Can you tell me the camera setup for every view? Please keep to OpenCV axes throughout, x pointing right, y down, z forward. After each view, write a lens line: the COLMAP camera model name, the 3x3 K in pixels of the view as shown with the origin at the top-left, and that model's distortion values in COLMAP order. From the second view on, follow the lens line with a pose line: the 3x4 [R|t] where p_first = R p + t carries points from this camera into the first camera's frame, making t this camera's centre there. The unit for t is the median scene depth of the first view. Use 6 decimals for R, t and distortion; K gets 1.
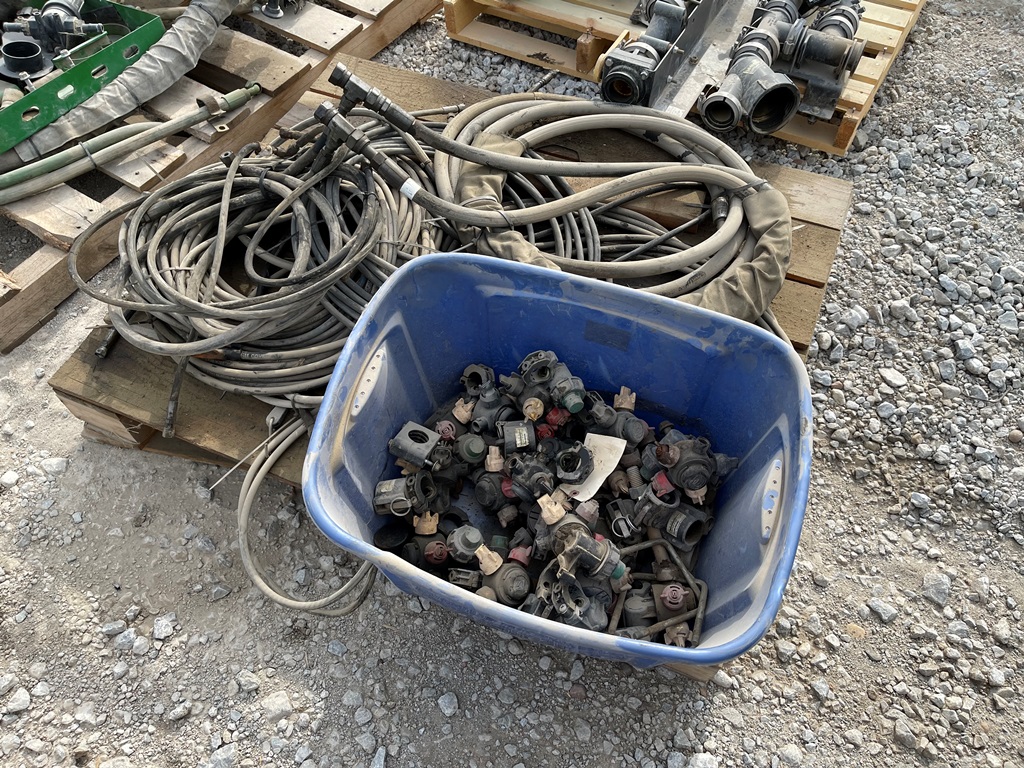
lens RADIAL K [[782.7, 0, 512.0], [0, 782.7, 384.0], [0, 0, 1]] dist [0.057773, -0.105801]
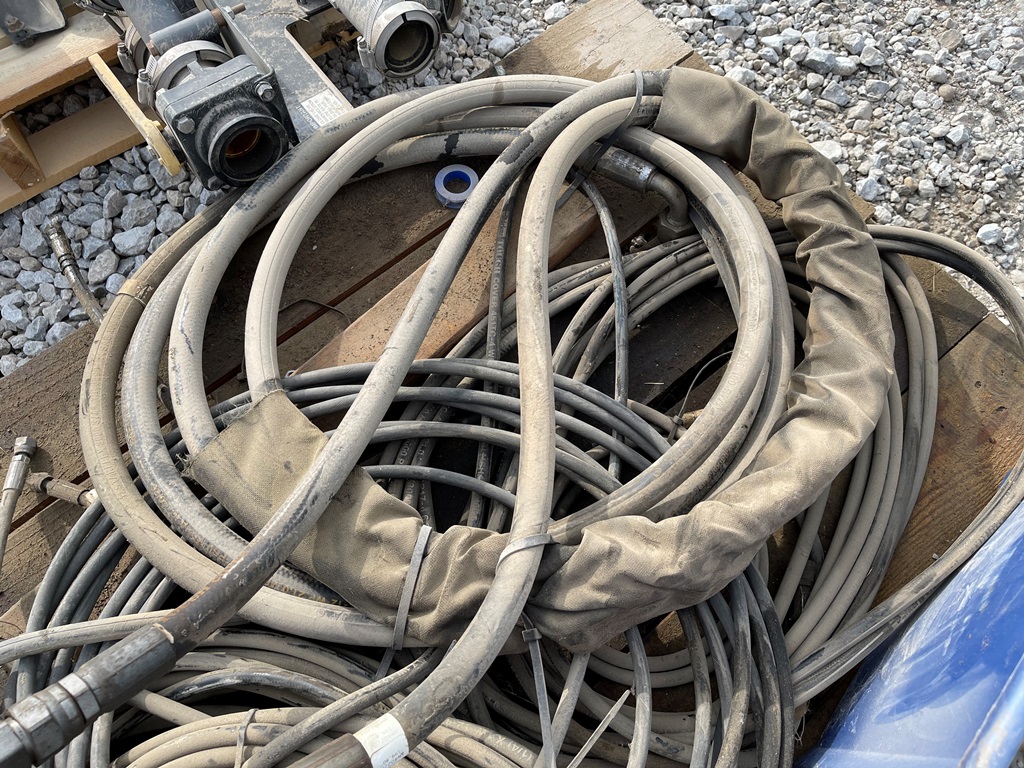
lens RADIAL K [[782.7, 0, 512.0], [0, 782.7, 384.0], [0, 0, 1]] dist [0.057773, -0.105801]
pose [[0.437538, -0.816887, 0.375841, -0.089043], [0.733329, 0.566047, 0.376588, -0.373308], [-0.520373, 0.110843, 0.846714, 0.562536]]
